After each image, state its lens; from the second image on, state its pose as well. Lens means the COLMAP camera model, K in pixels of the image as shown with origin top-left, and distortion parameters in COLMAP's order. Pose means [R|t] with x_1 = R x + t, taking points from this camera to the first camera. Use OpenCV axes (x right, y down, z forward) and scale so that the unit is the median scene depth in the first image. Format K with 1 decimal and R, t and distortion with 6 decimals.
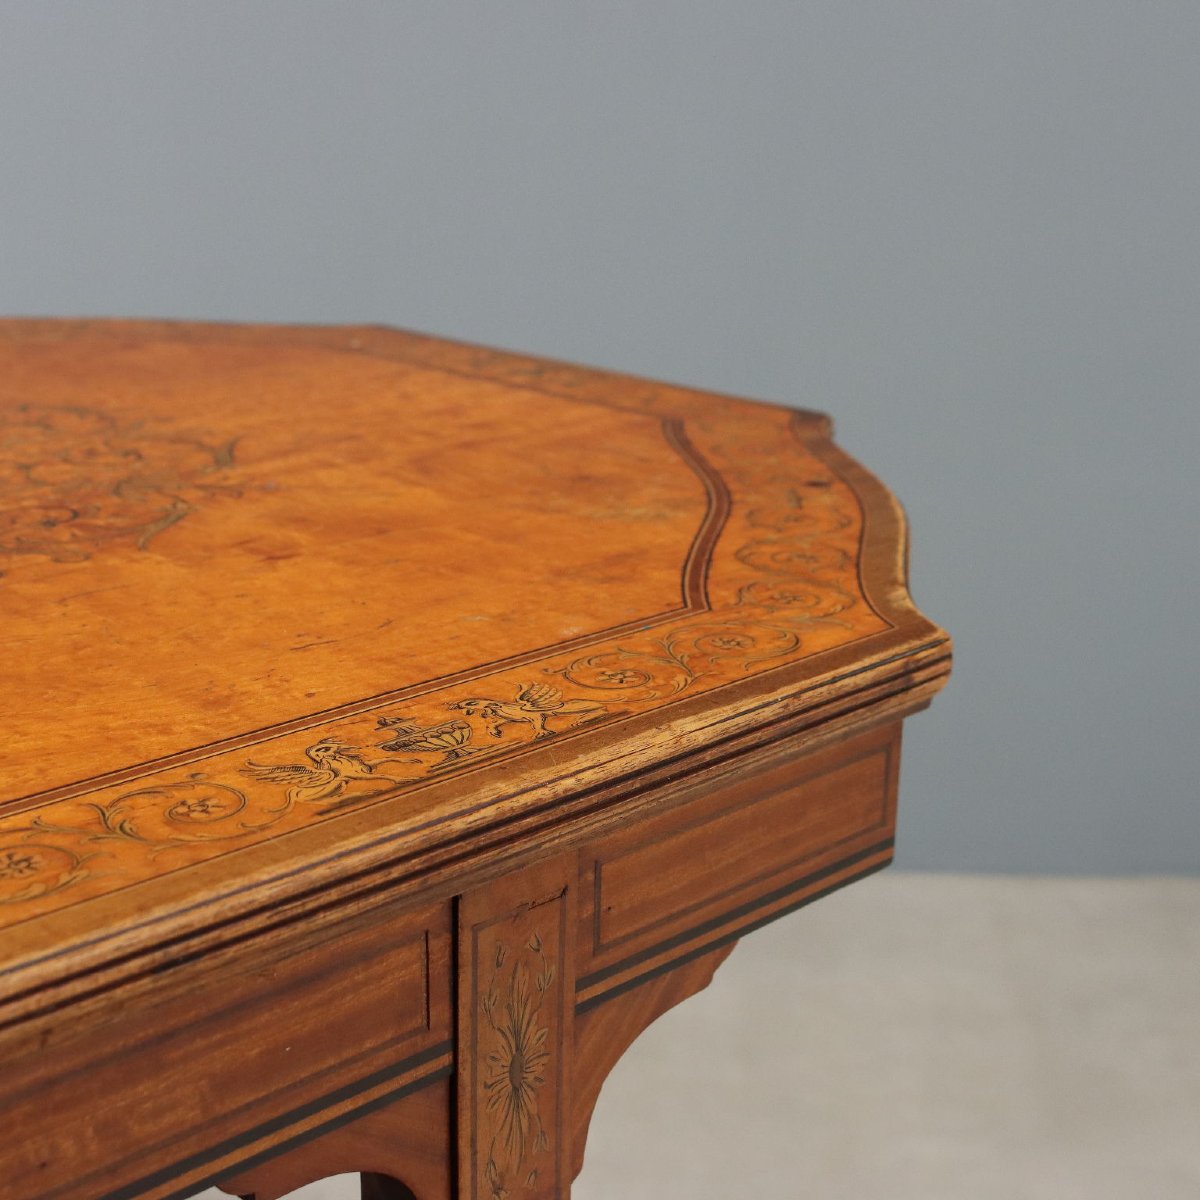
lens RADIAL K [[1869.8, 0, 600.0], [0, 1869.8, 600.0], [0, 0, 1]] dist [-0.123742, 0.116413]
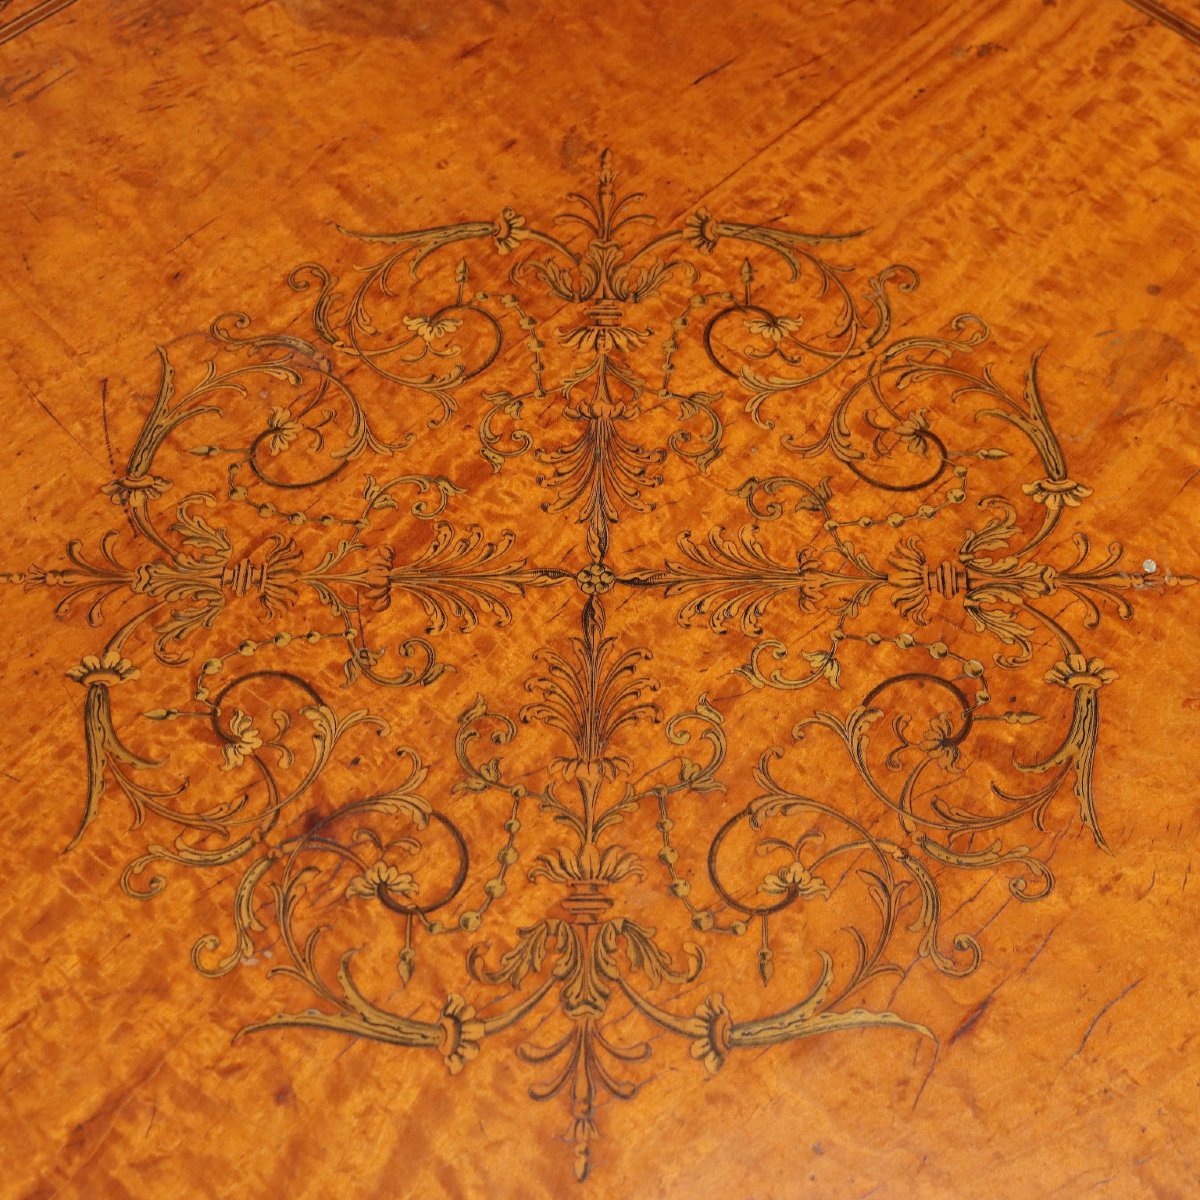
lens RADIAL K [[1869.8, 0, 600.0], [0, 1869.8, 600.0], [0, 0, 1]] dist [-0.123742, 0.116413]
pose [[0.999469, 0.000766, -0.032589, -0.447169], [0.020628, 0.759245, 0.650477, -0.664605], [0.025242, -0.650804, 0.758826, 0.427087]]
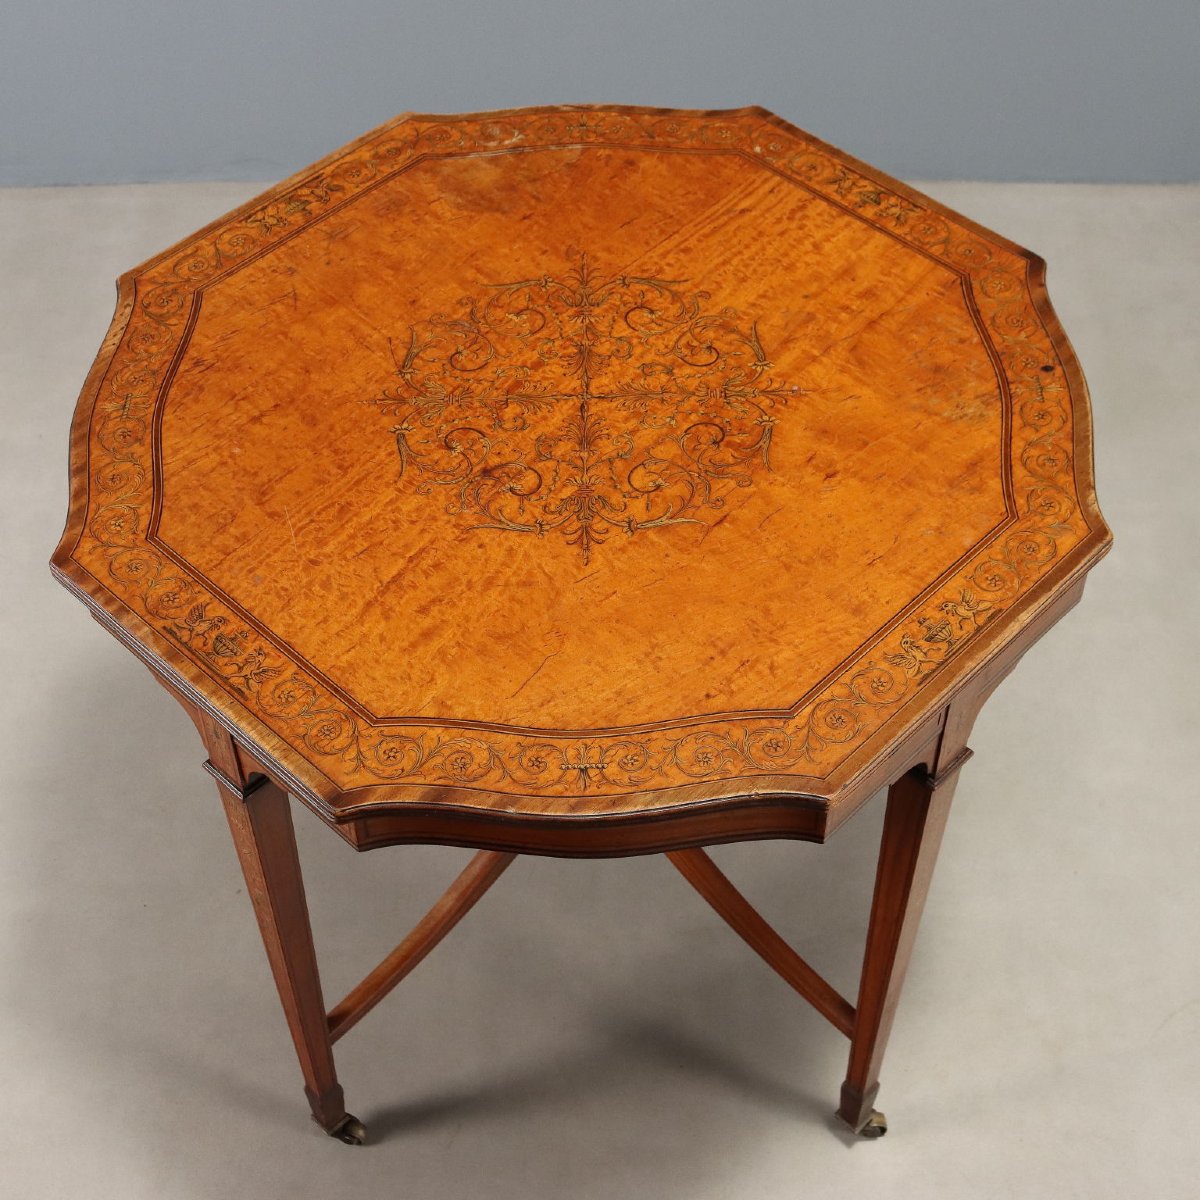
lens RADIAL K [[1869.8, 0, 600.0], [0, 1869.8, 600.0], [0, 0, 1]] dist [-0.123742, 0.116413]
pose [[0.999326, -0.030072, -0.021050, -0.416049], [0.036663, 0.846003, 0.531916, -1.147281], [0.001813, -0.532330, 0.846535, -1.076720]]
